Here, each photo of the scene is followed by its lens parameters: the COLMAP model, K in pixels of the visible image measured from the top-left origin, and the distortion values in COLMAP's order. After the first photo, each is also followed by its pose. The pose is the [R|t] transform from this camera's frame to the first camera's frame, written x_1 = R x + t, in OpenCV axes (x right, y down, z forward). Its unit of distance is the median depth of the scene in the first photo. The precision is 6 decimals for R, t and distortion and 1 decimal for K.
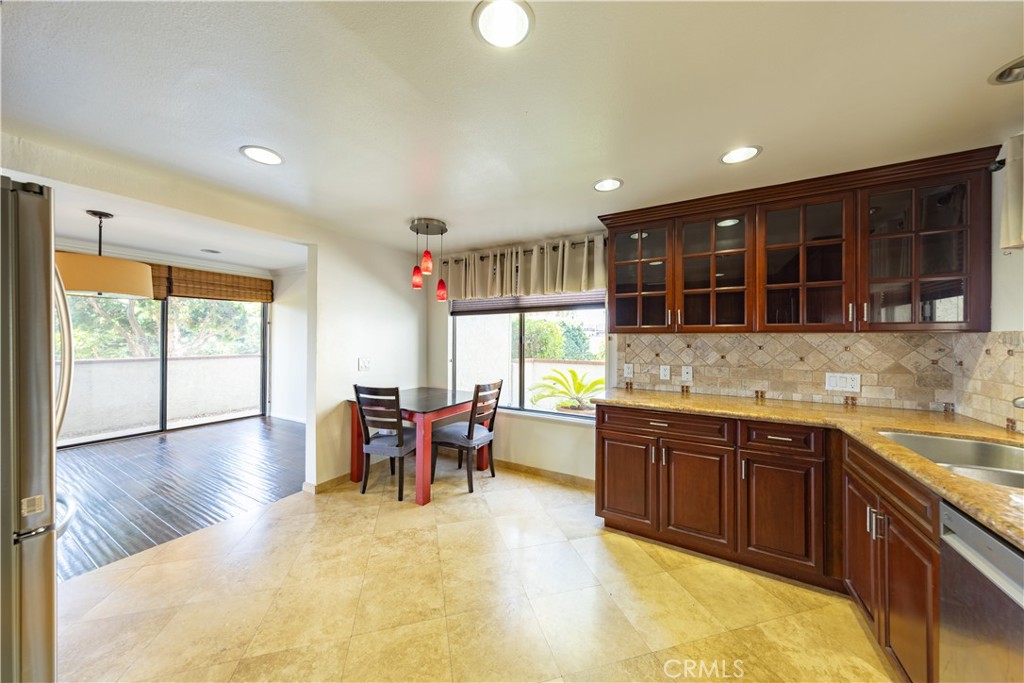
lens RADIAL K [[341.2, 0, 509.6], [0, 341.2, 335.0], [0, 0, 1]] dist [0.000270, -0.000209]
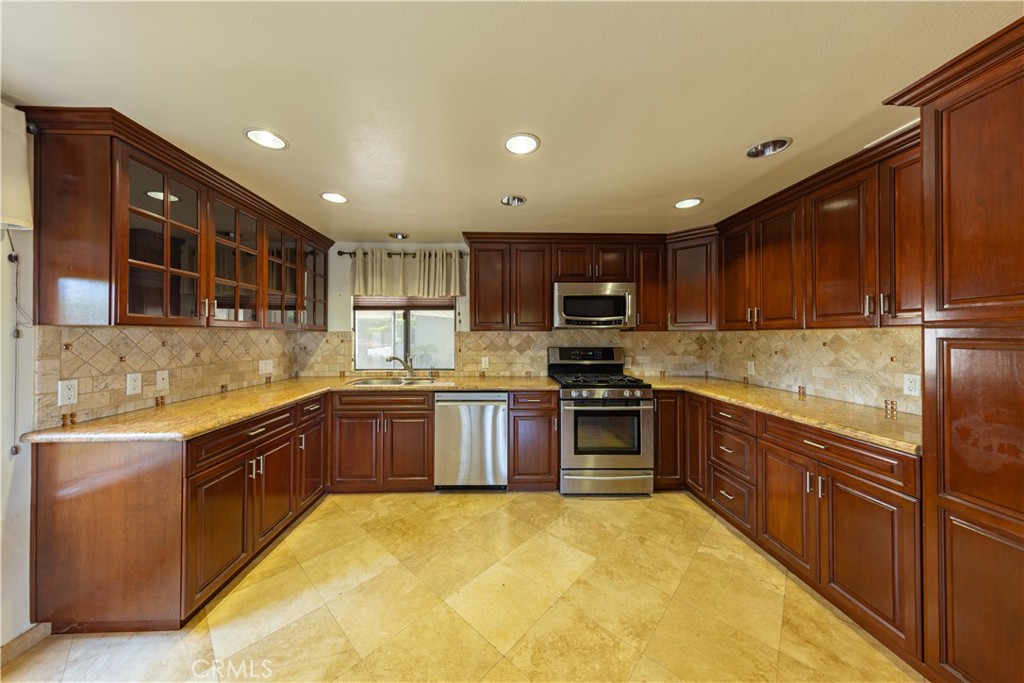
lens RADIAL K [[323.1, 0, 503.0], [0, 323.1, 336.0], [0, 0, 1]] dist [0.000531, 0.000032]
pose [[-0.529690, -0.003588, 0.848184, -0.504585], [-0.010307, 0.999944, -0.002207, 0.008942], [-0.848129, -0.009912, -0.529698, 0.751632]]
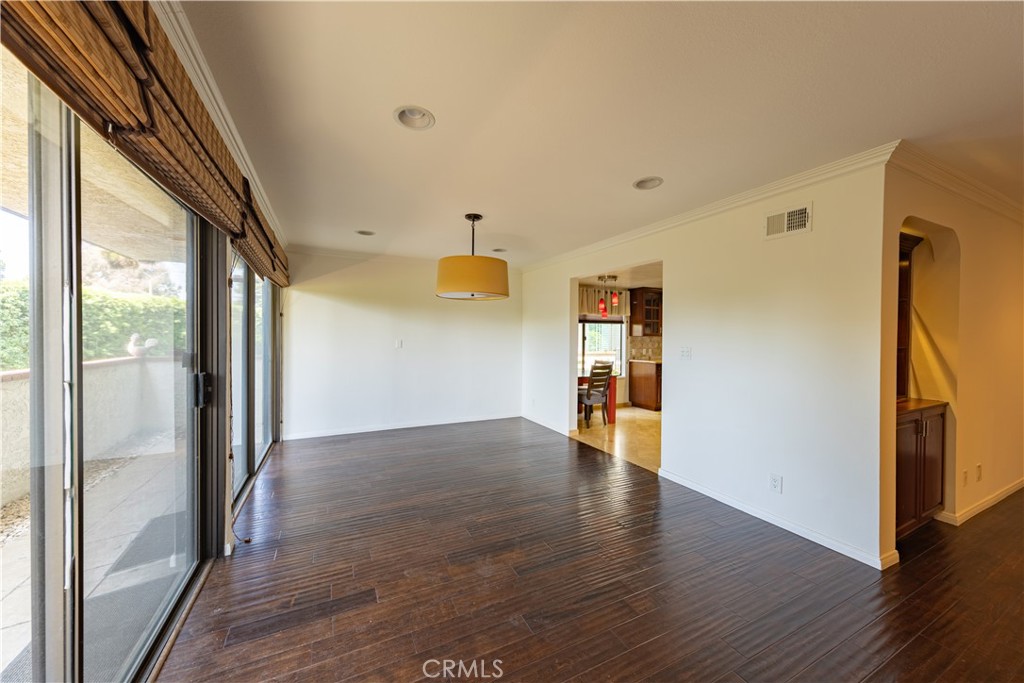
lens RADIAL K [[371.2, 0, 514.7], [0, 371.2, 342.7], [0, 0, 1]] dist [0.002728, 0.000156]
pose [[0.566499, -0.012736, 0.823964, -2.248193], [-0.012260, 0.999640, 0.023880, -0.003092], [-0.823971, -0.023630, 0.566139, 0.304706]]
